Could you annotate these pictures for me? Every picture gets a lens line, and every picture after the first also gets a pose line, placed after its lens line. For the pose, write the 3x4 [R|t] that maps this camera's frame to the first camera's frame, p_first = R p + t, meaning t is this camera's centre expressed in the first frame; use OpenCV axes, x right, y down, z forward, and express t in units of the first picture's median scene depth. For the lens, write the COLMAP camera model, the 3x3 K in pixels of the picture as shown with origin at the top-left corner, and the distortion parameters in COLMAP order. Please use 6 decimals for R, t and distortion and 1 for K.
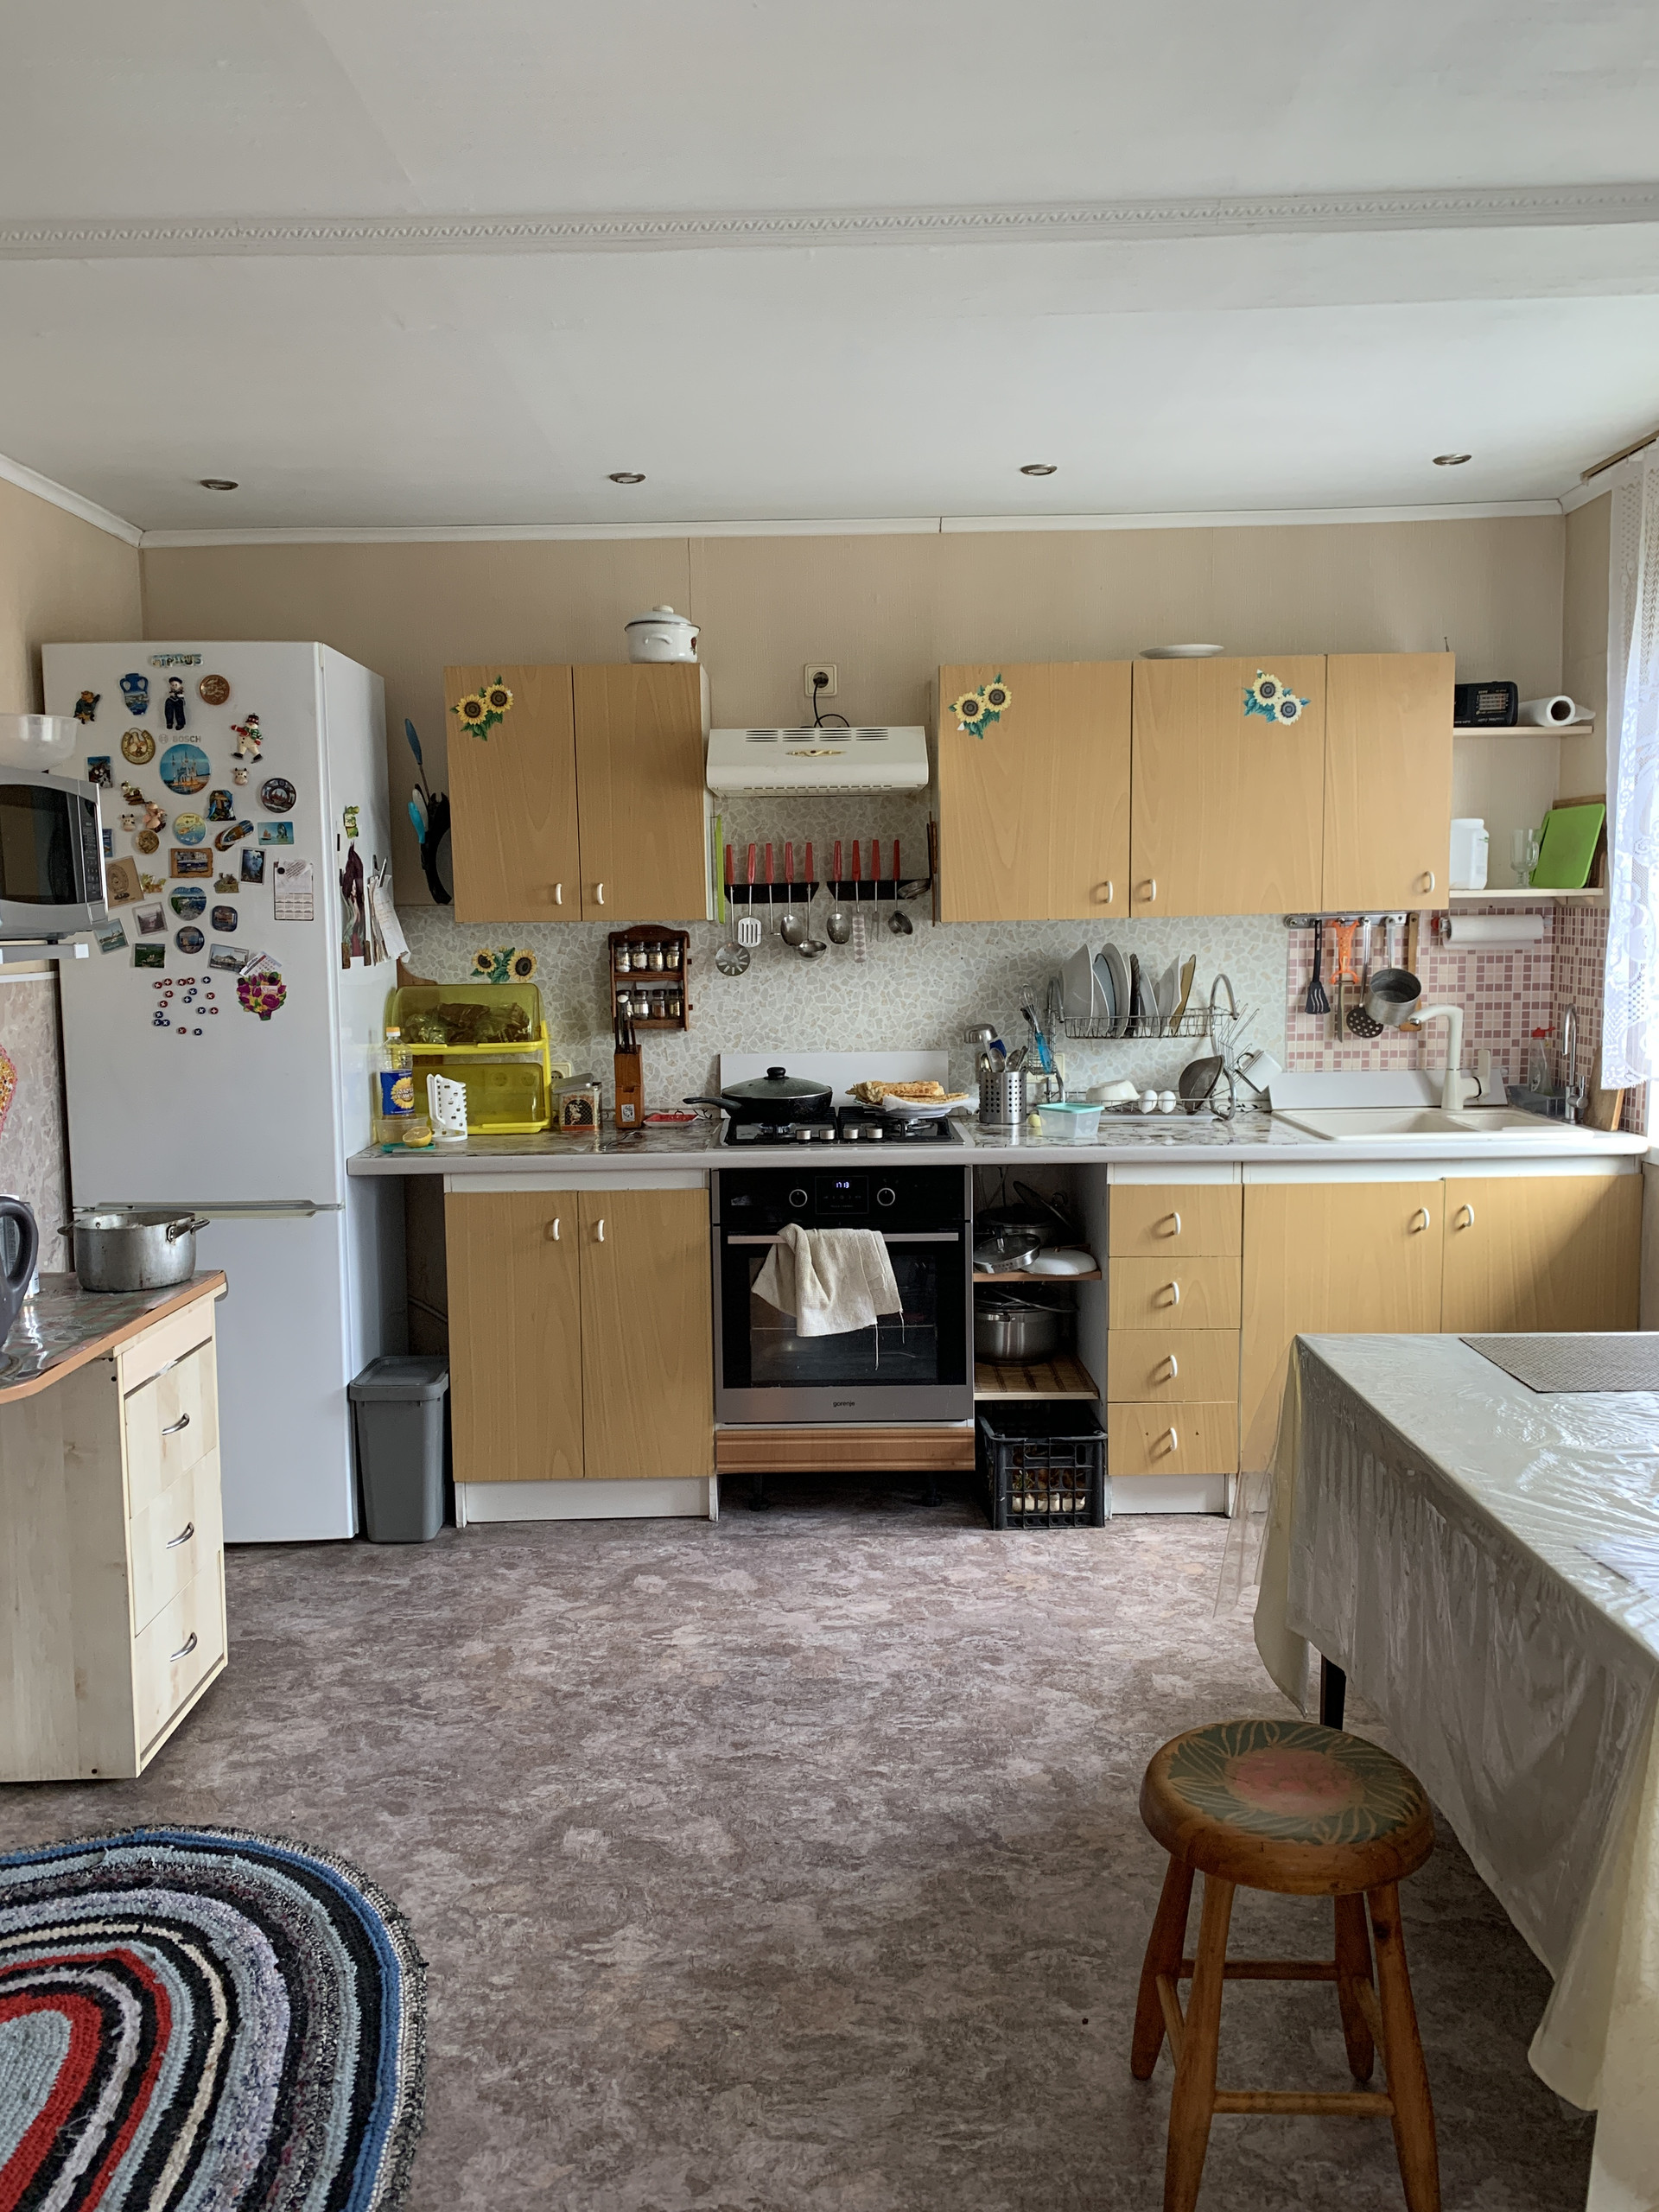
lens RADIAL K [[1697.6, 0, 823.5], [0, 1697.6, 1146.3], [0, 0, 1]] dist [0.072482, -0.084047]
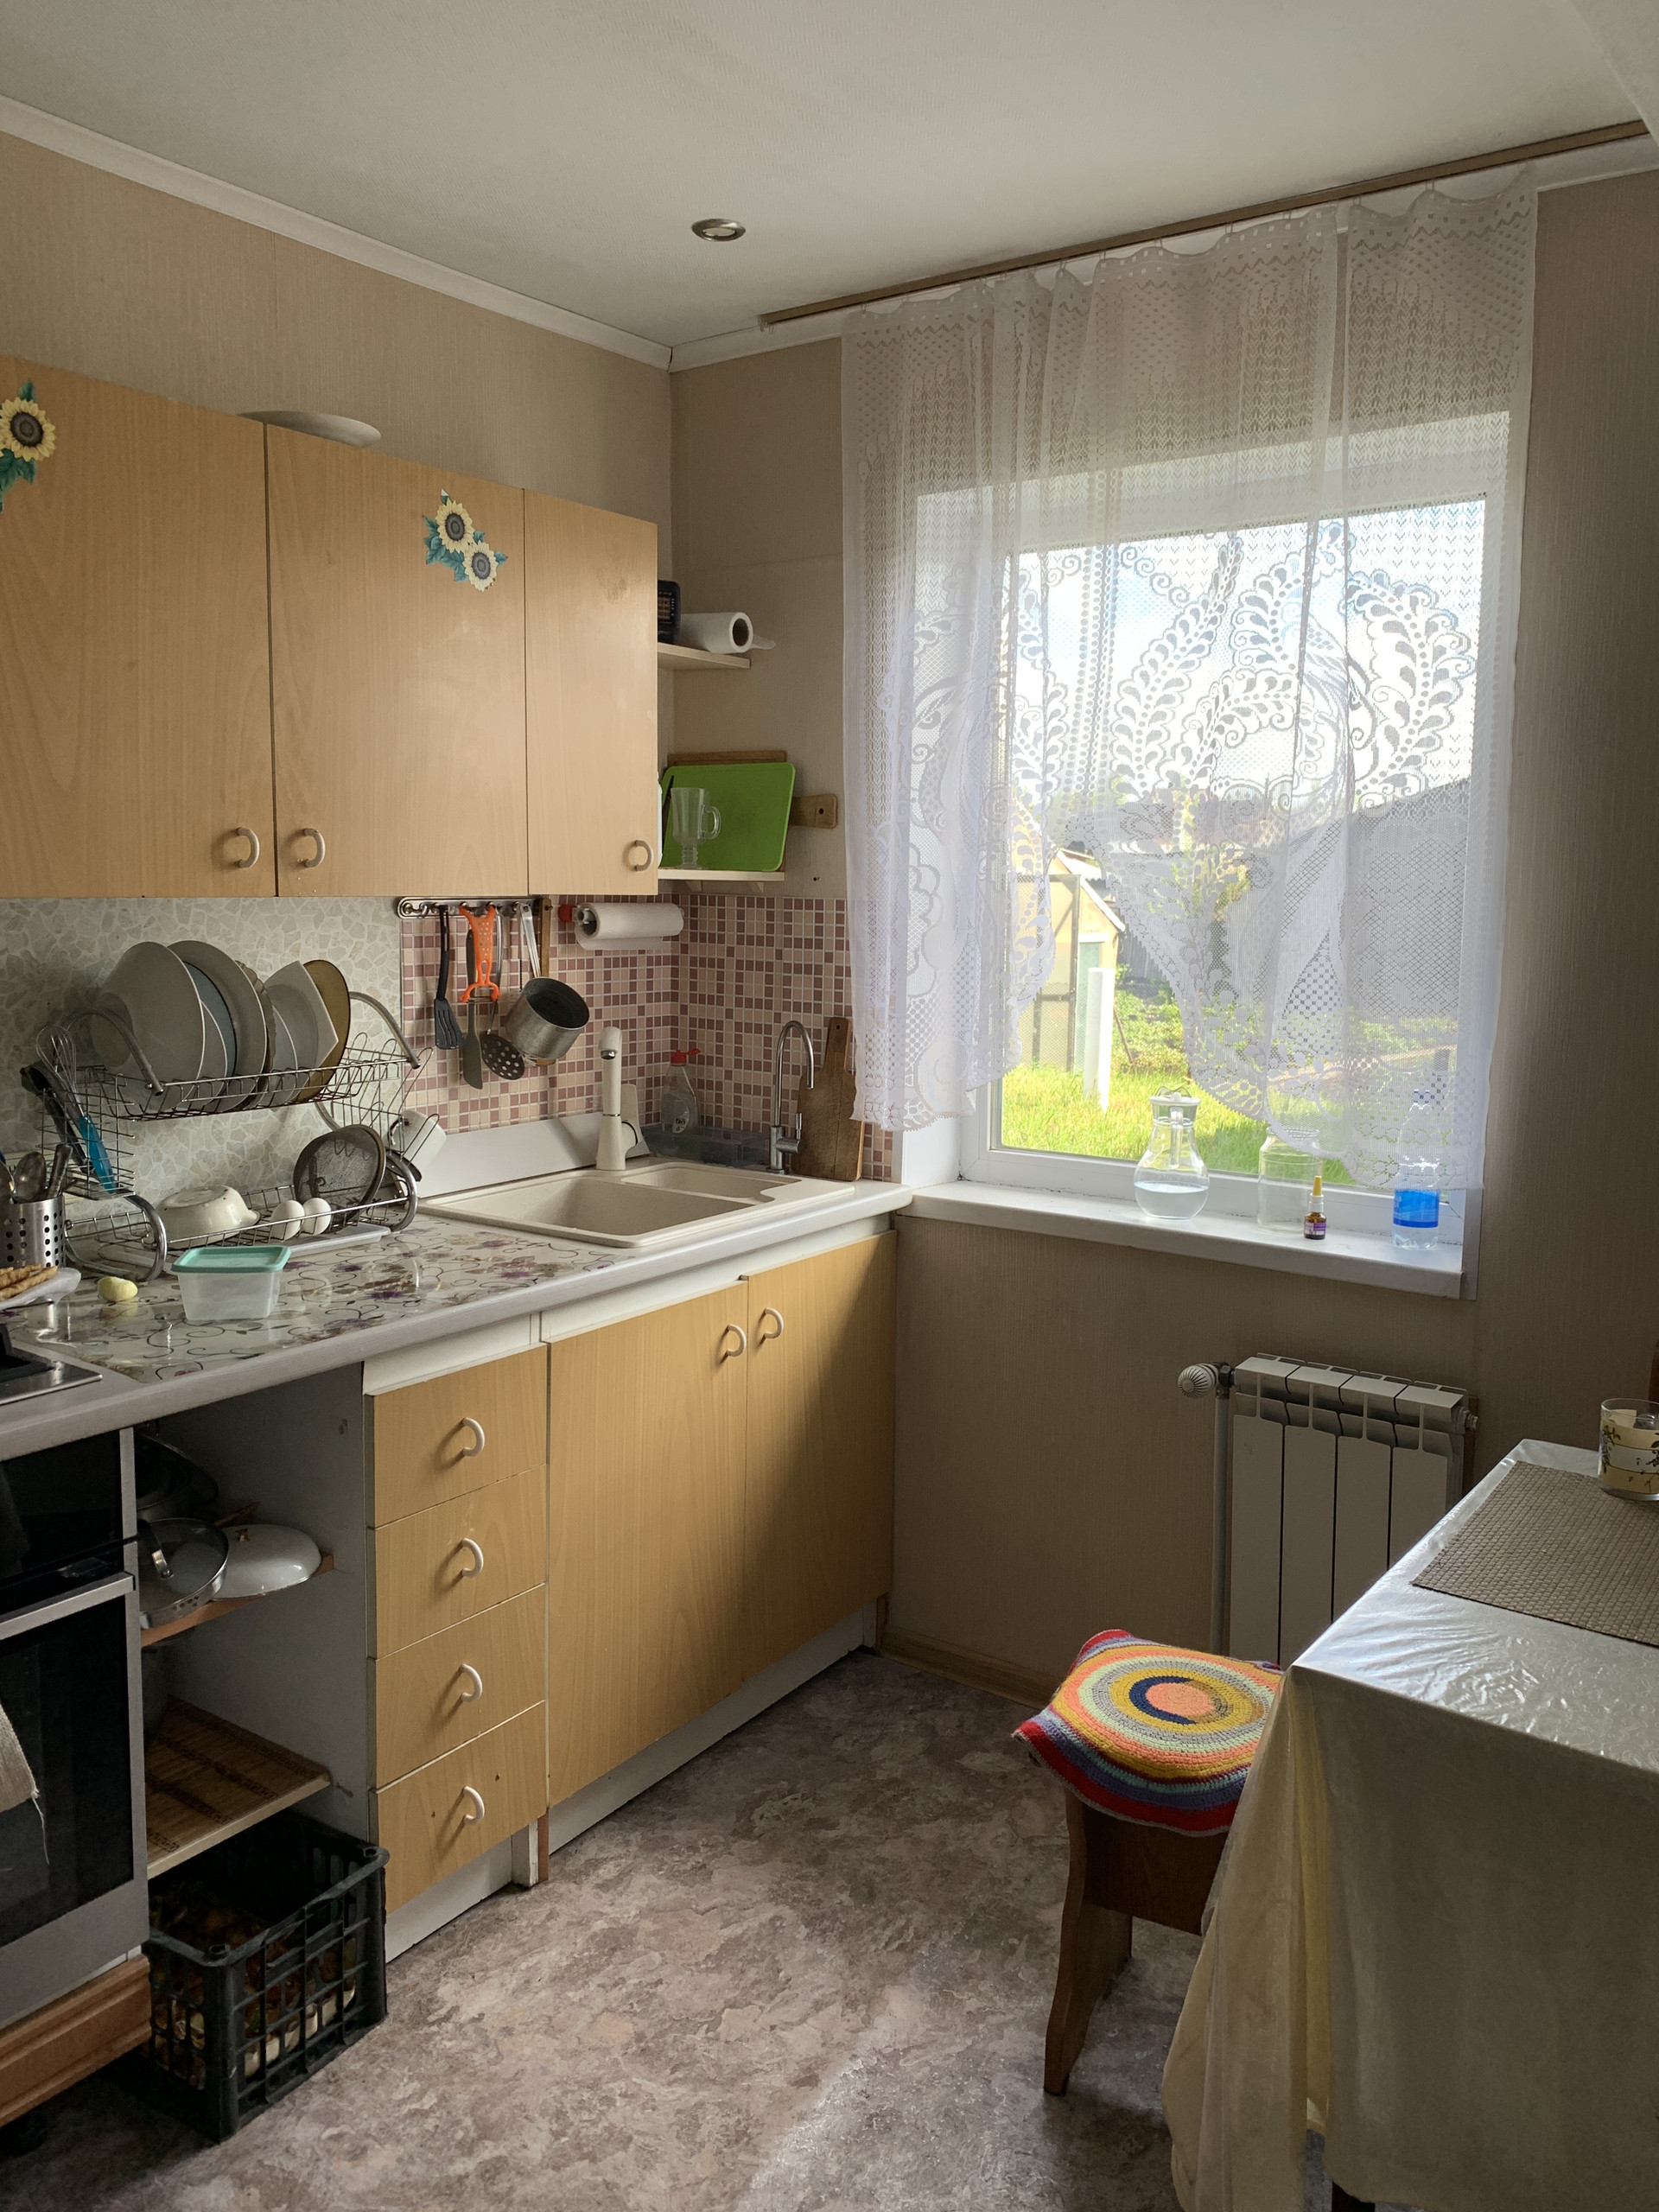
lens RADIAL K [[1700.4, 0, 829.5], [0, 1700.4, 1106.0], [0, 0, 1]] dist [0.041715, -0.042123]
pose [[0.585647, -0.083642, 0.806239, -0.162511], [0.093311, 0.995006, 0.035445, -0.068542], [-0.805177, 0.054473, 0.590527, 0.525048]]
